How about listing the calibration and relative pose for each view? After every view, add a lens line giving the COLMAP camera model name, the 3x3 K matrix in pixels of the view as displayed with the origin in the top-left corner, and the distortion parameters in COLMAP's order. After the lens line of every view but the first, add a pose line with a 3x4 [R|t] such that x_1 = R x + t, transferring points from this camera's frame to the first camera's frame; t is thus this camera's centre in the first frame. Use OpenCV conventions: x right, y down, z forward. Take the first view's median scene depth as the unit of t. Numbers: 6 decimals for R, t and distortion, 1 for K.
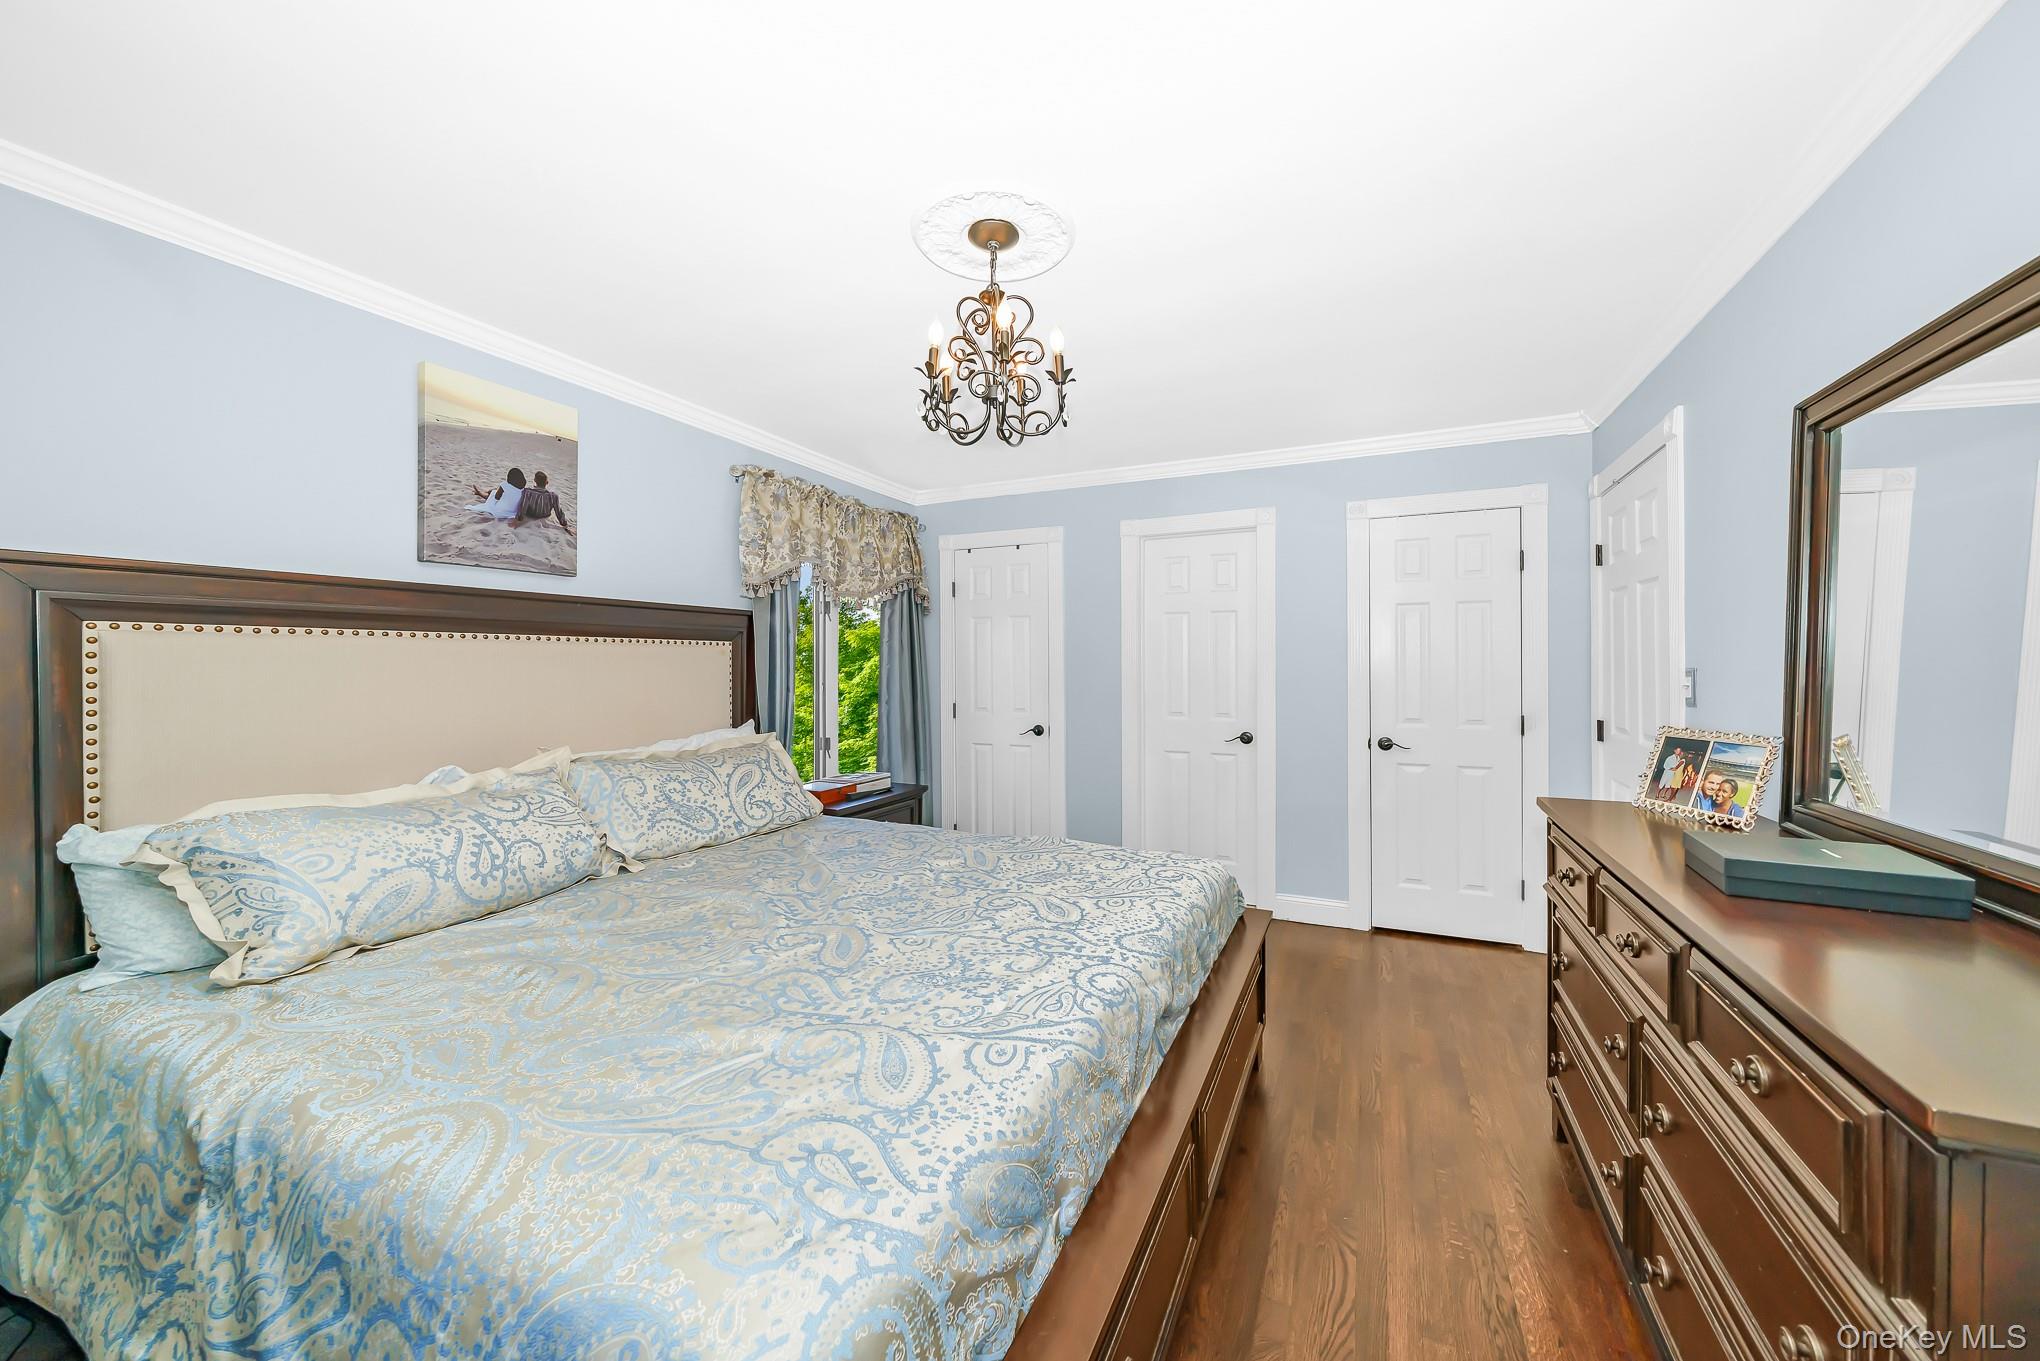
lens RADIAL K [[734.0, 0, 1020.0], [0, 734.0, 680.5], [0, 0, 1]] dist [-0.000896, -0.000057]
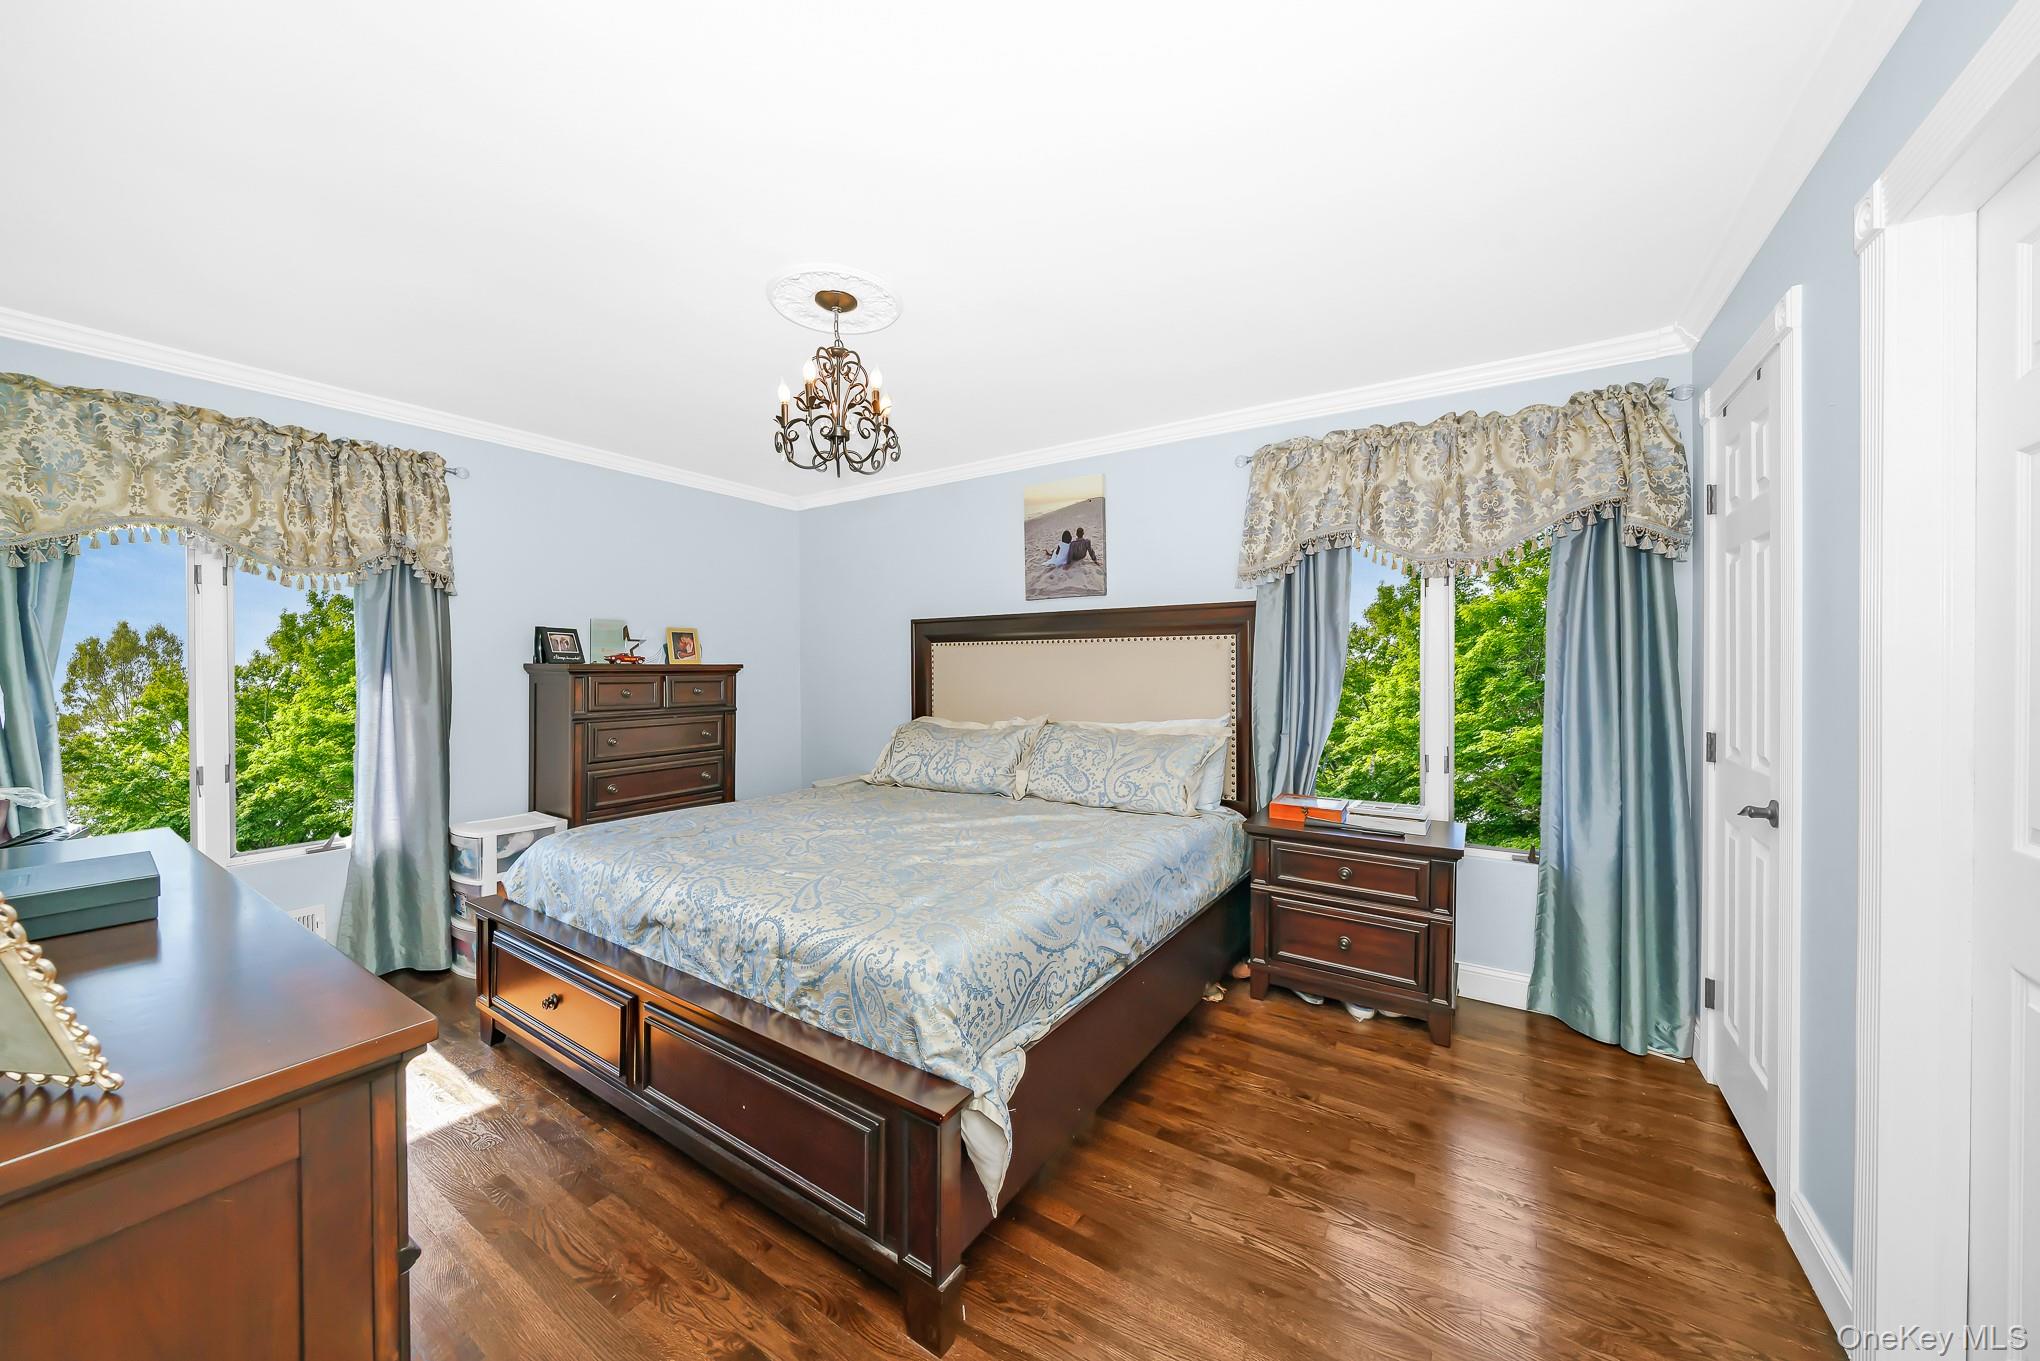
lens RADIAL K [[734.0, 0, 1020.0], [0, 734.0, 680.5], [0, 0, 1]] dist [-0.000896, -0.000057]
pose [[-0.142439, 0.029766, -0.989356, 0.831381], [-0.011617, 0.999429, 0.031742, -0.023078], [0.989735, 0.016015, -0.142012, 1.095924]]
